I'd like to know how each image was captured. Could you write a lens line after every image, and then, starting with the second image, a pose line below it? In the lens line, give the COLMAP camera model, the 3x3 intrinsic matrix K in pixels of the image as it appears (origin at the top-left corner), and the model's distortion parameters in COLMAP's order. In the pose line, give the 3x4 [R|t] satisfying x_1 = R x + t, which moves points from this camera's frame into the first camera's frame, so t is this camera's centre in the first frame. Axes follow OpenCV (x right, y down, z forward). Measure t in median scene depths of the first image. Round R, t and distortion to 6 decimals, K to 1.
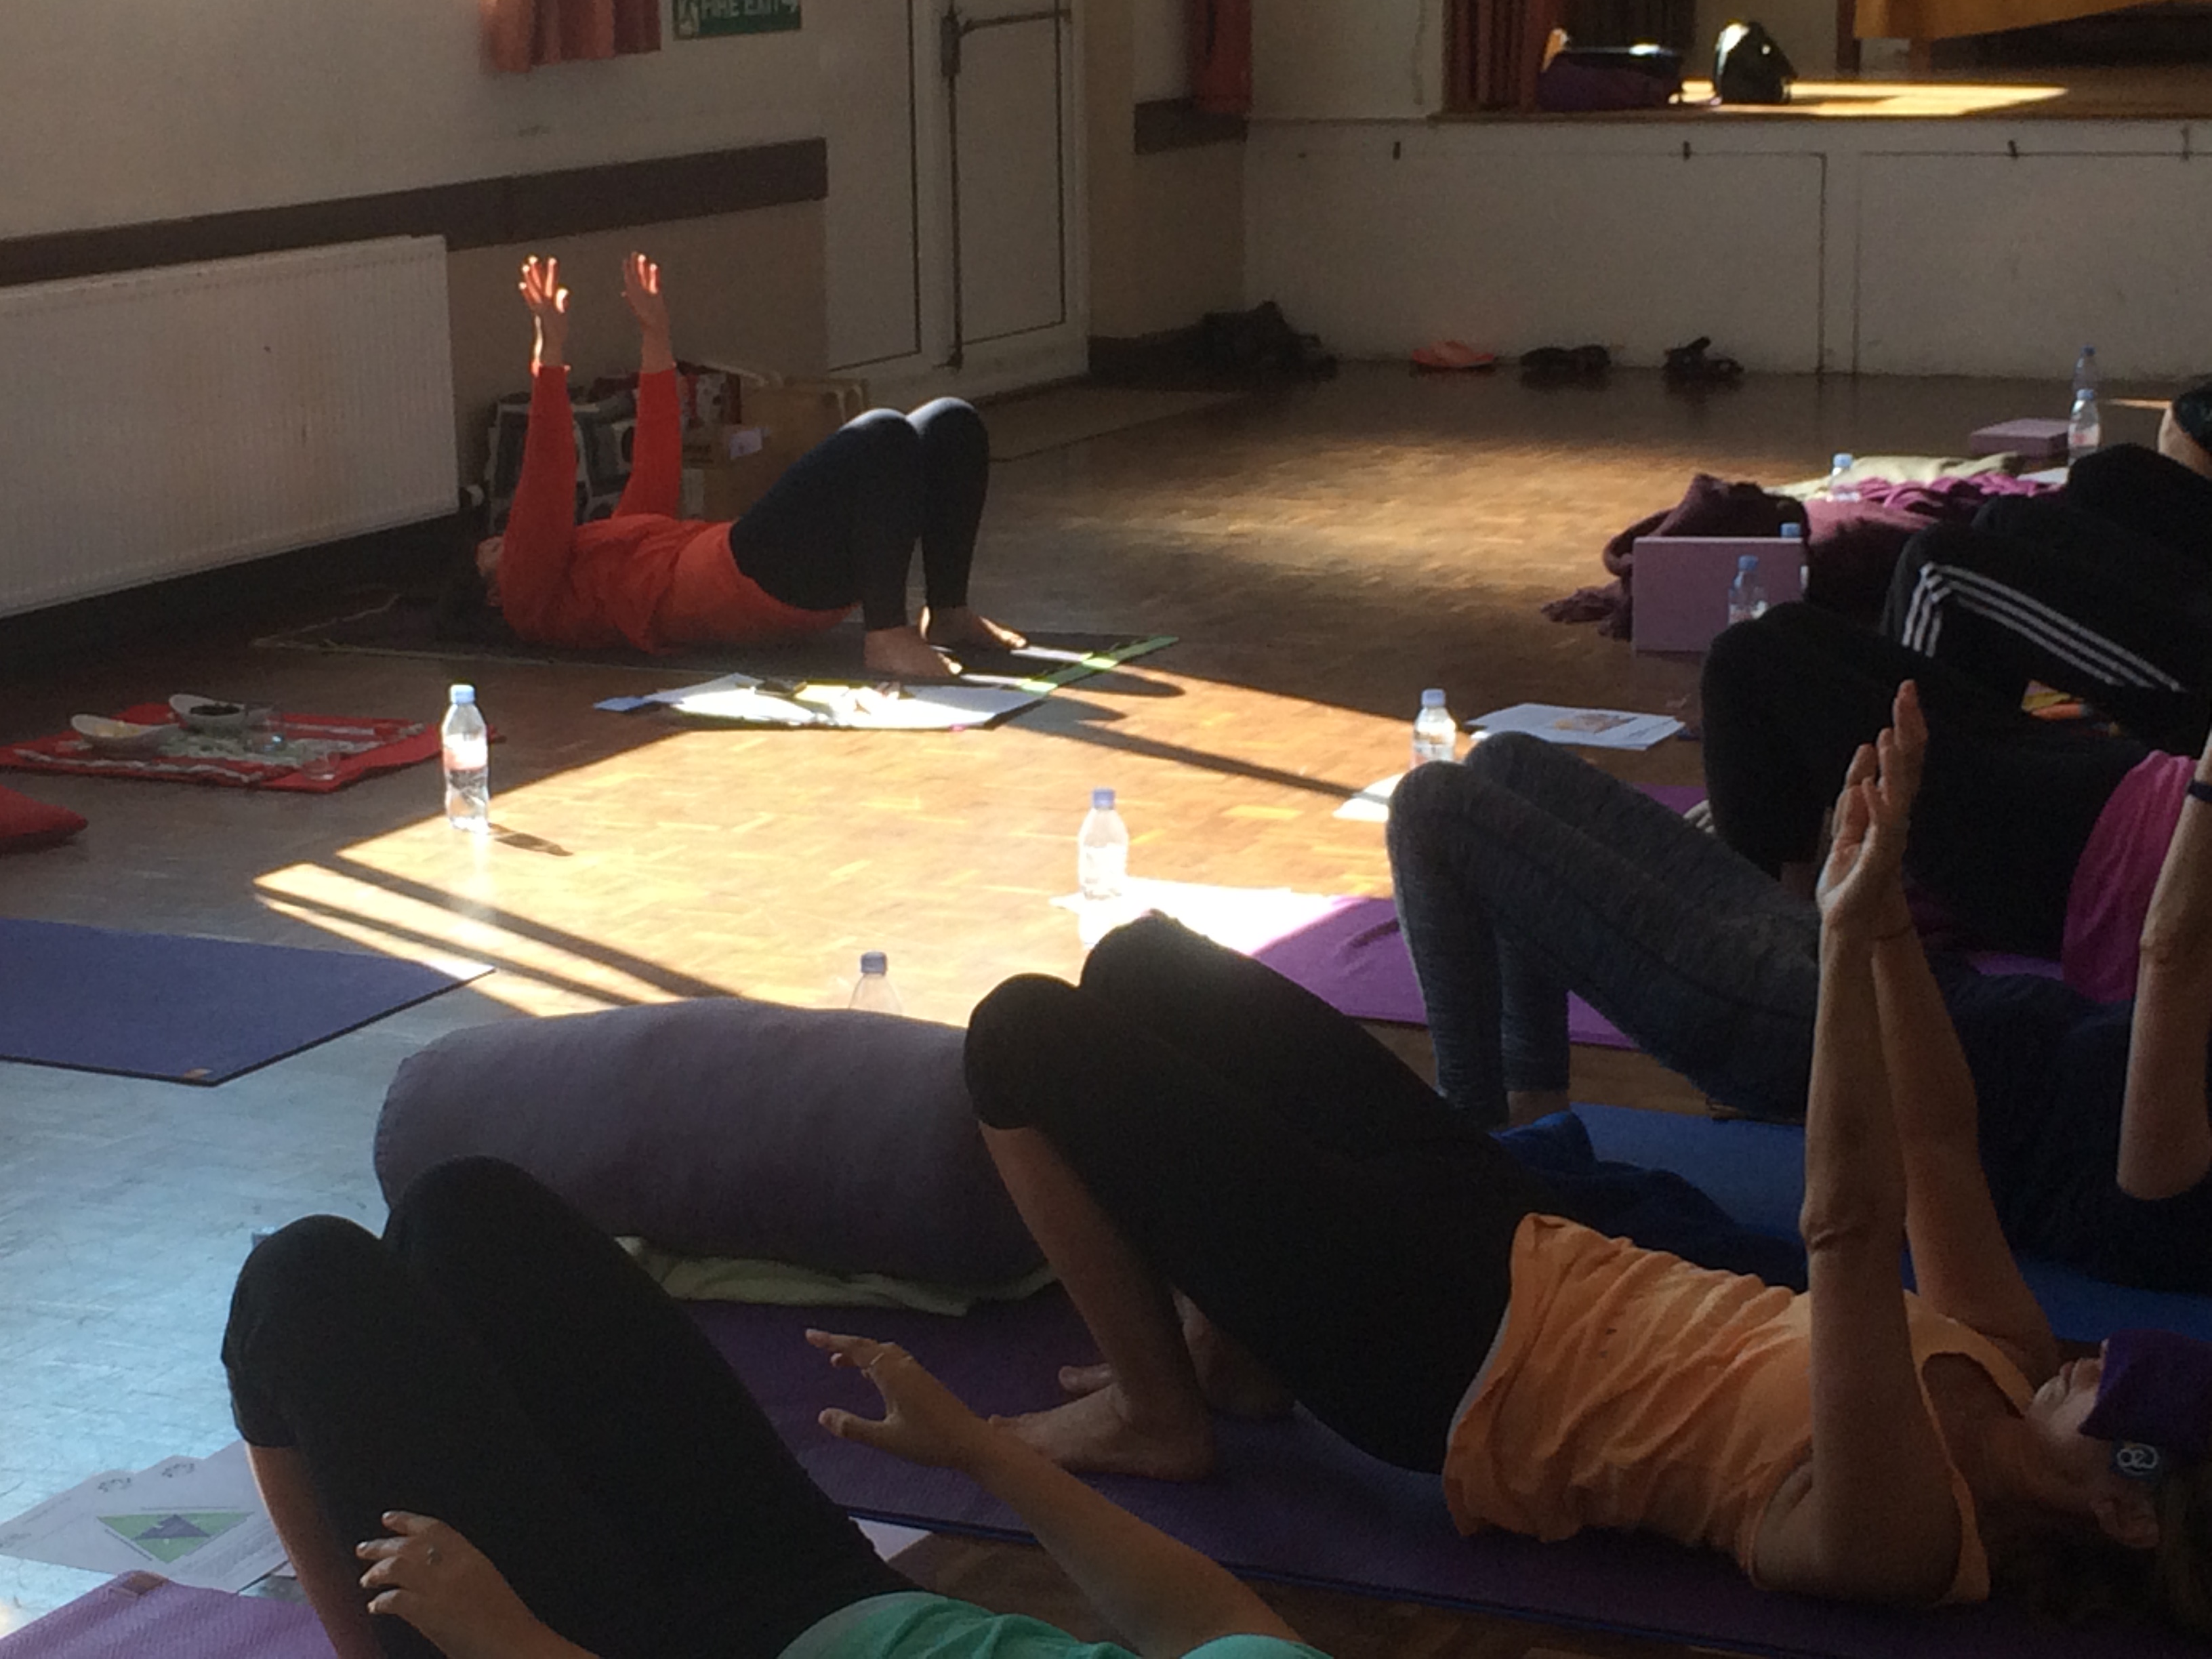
lens RADIAL K [[4455.3, 0, 1118.3], [0, 4455.3, 832.5], [0, 0, 1]] dist [0.084538, 0.000000]
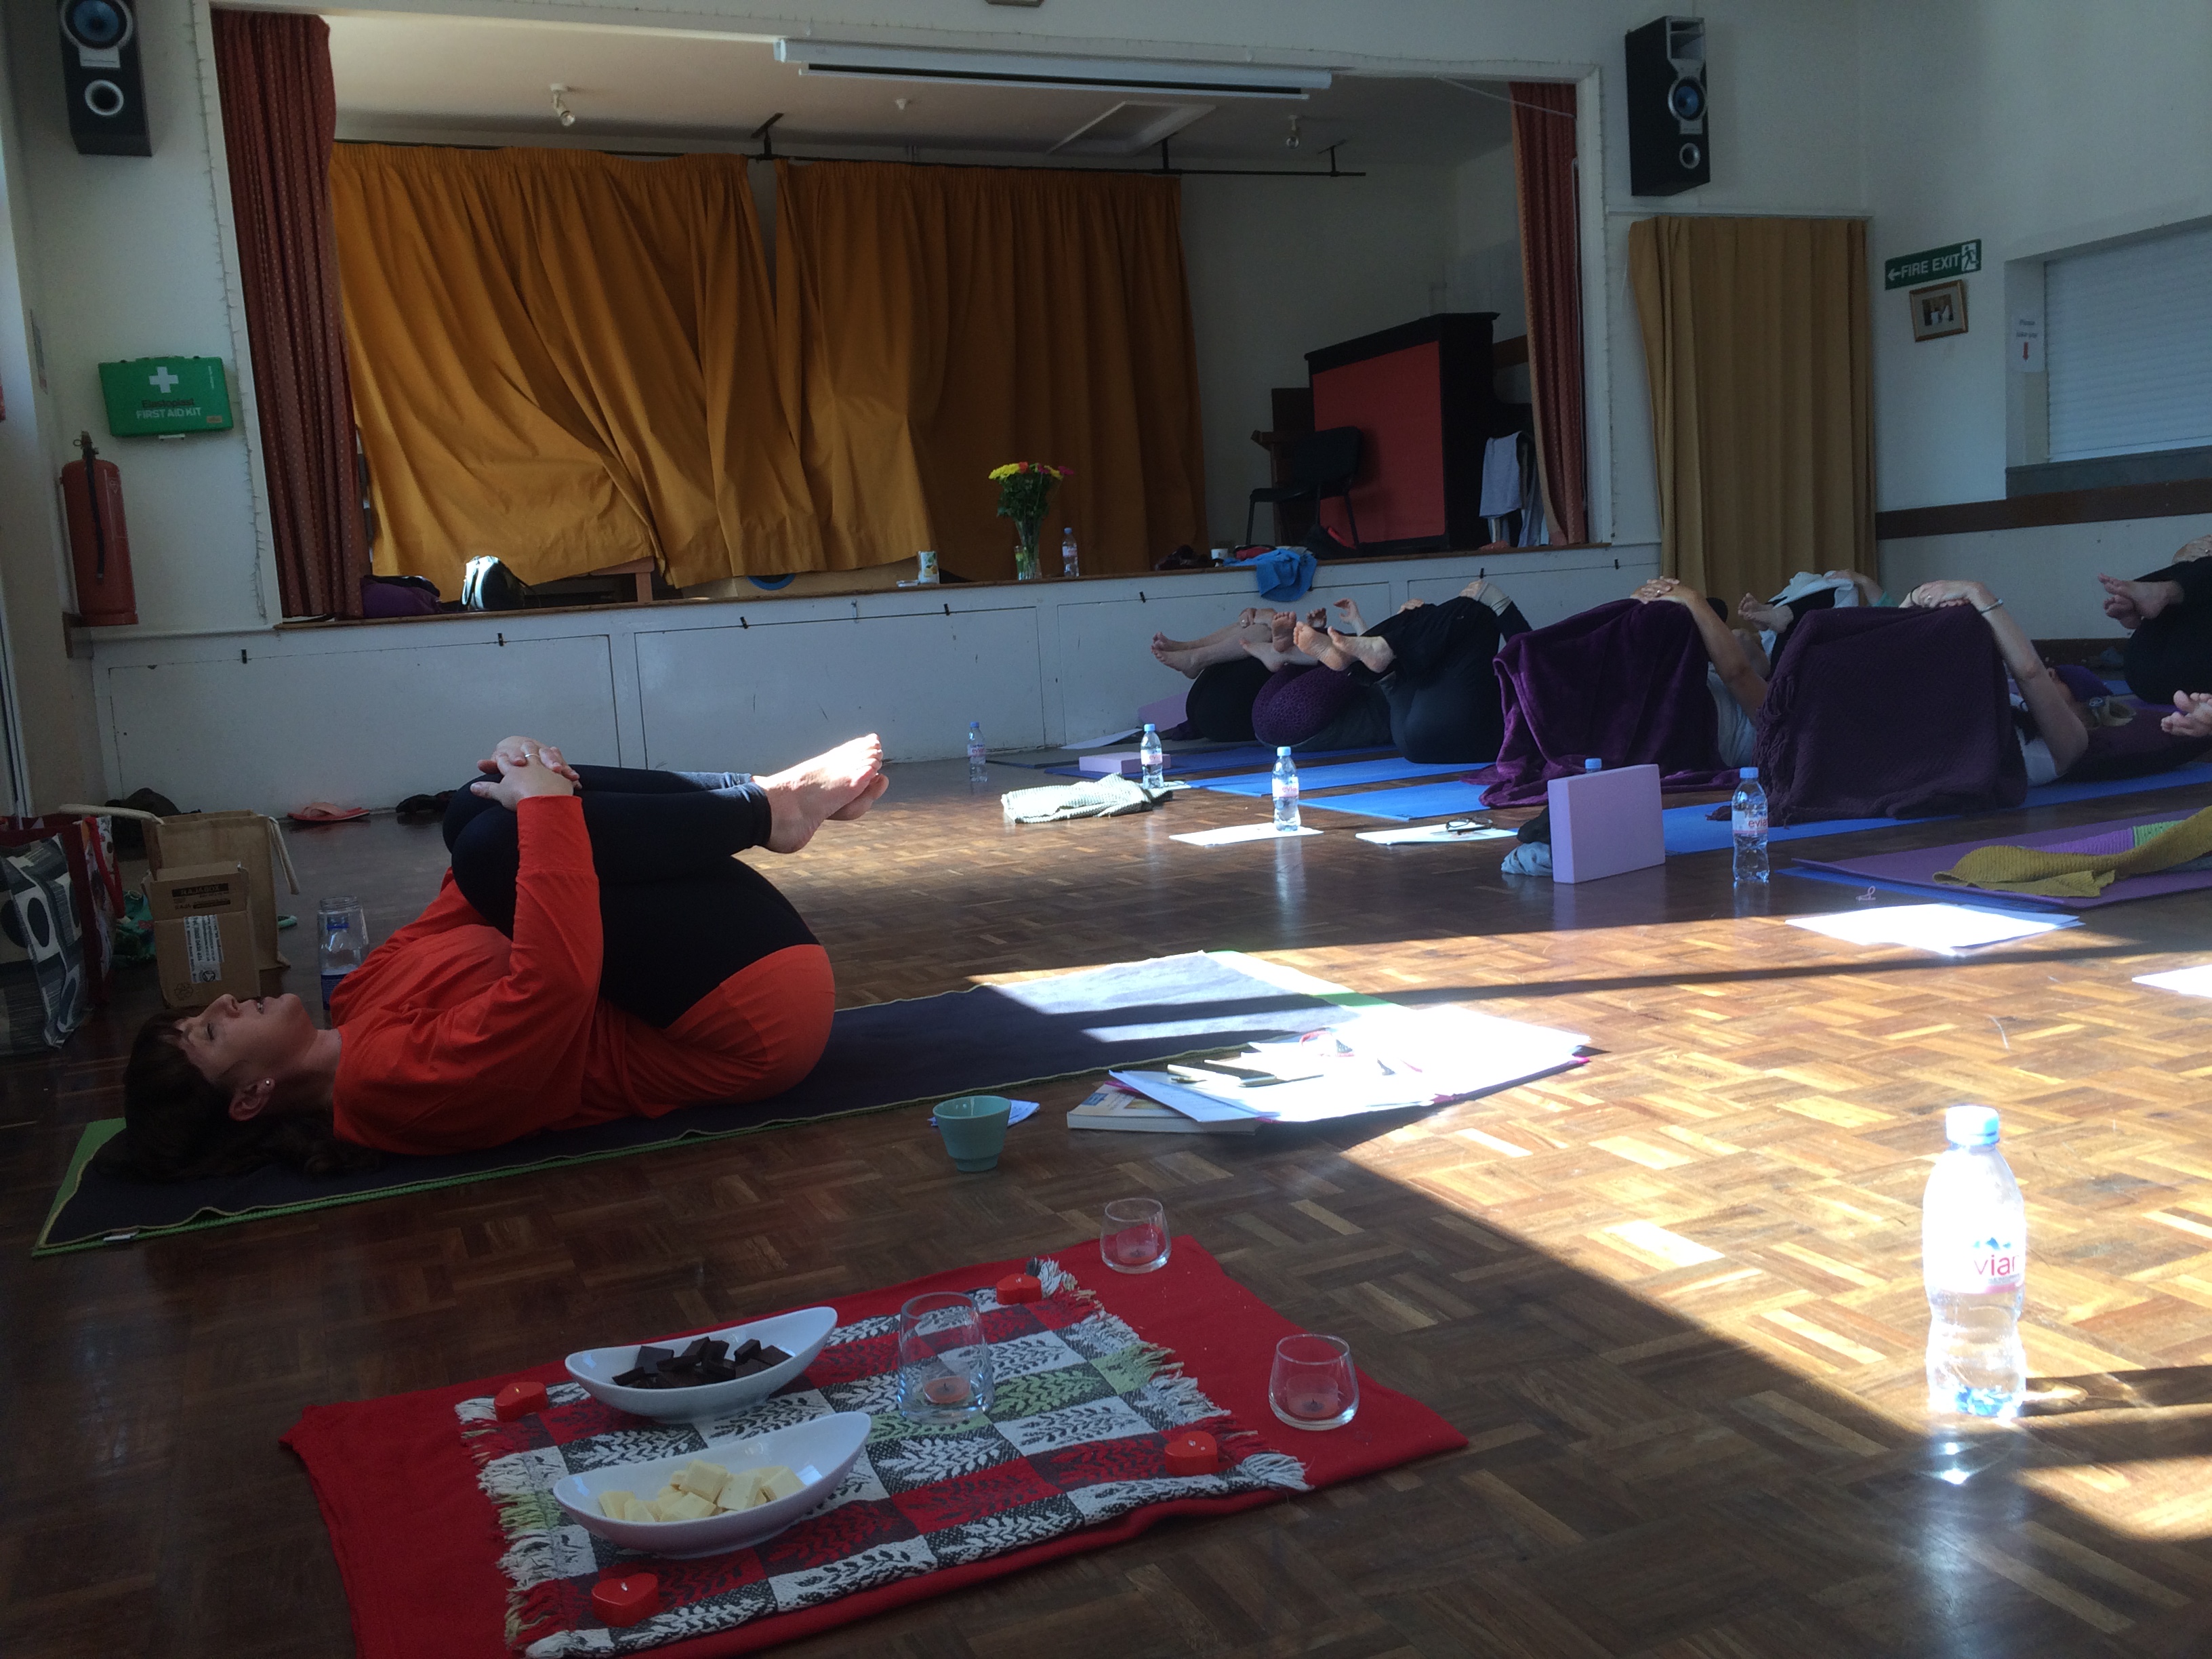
lens RADIAL K [[1883.4, 0, 1094.9], [0, 1883.4, 805.5], [0, 0, 1]] dist [0.080367, -0.114054]
pose [[0.657683, -0.103973, 0.746085, -0.188218], [0.209327, 0.976646, -0.048421, -0.038746], [-0.723626, 0.188021, 0.664088, 0.502956]]
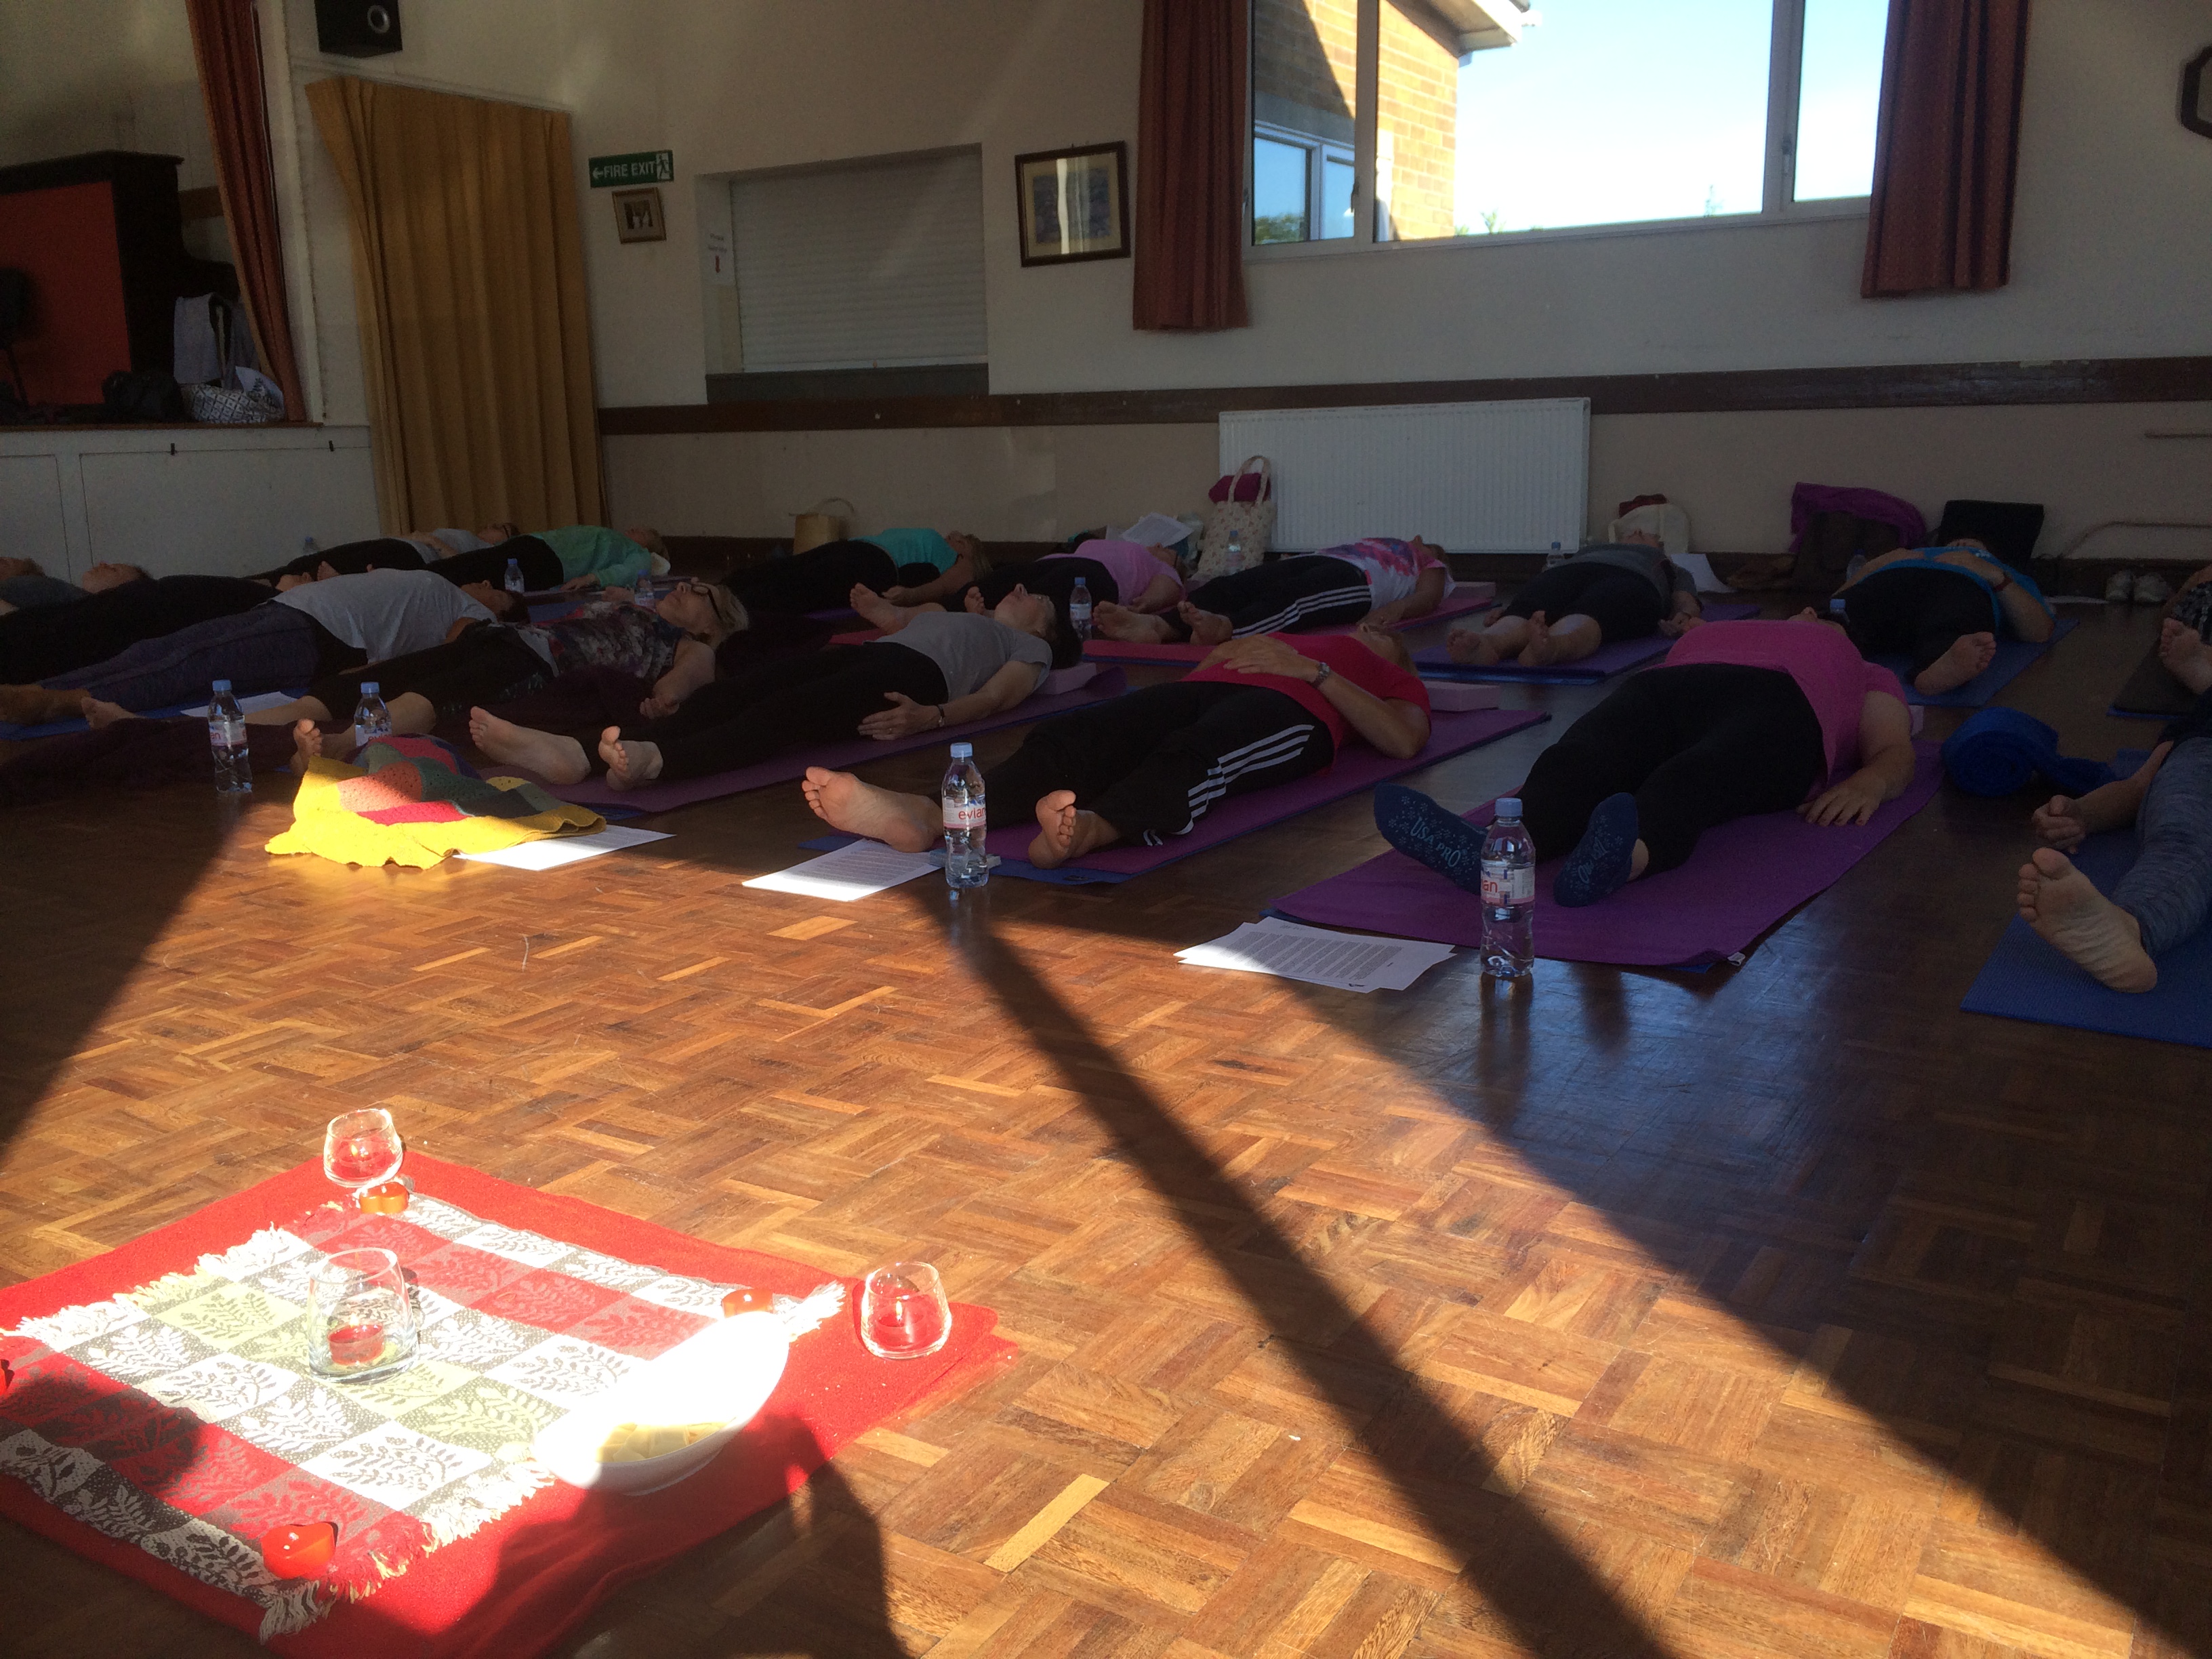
lens RADIAL K [[1883.4, 0, 1090.2], [0, 1883.4, 815.3], [0, 0, 1]] dist [0.080367, -0.114054]
pose [[0.115439, -0.184634, 0.976004, -0.174905], [0.226124, 0.961659, 0.155175, -0.038410], [-0.967234, 0.202784, 0.152763, 0.476695]]
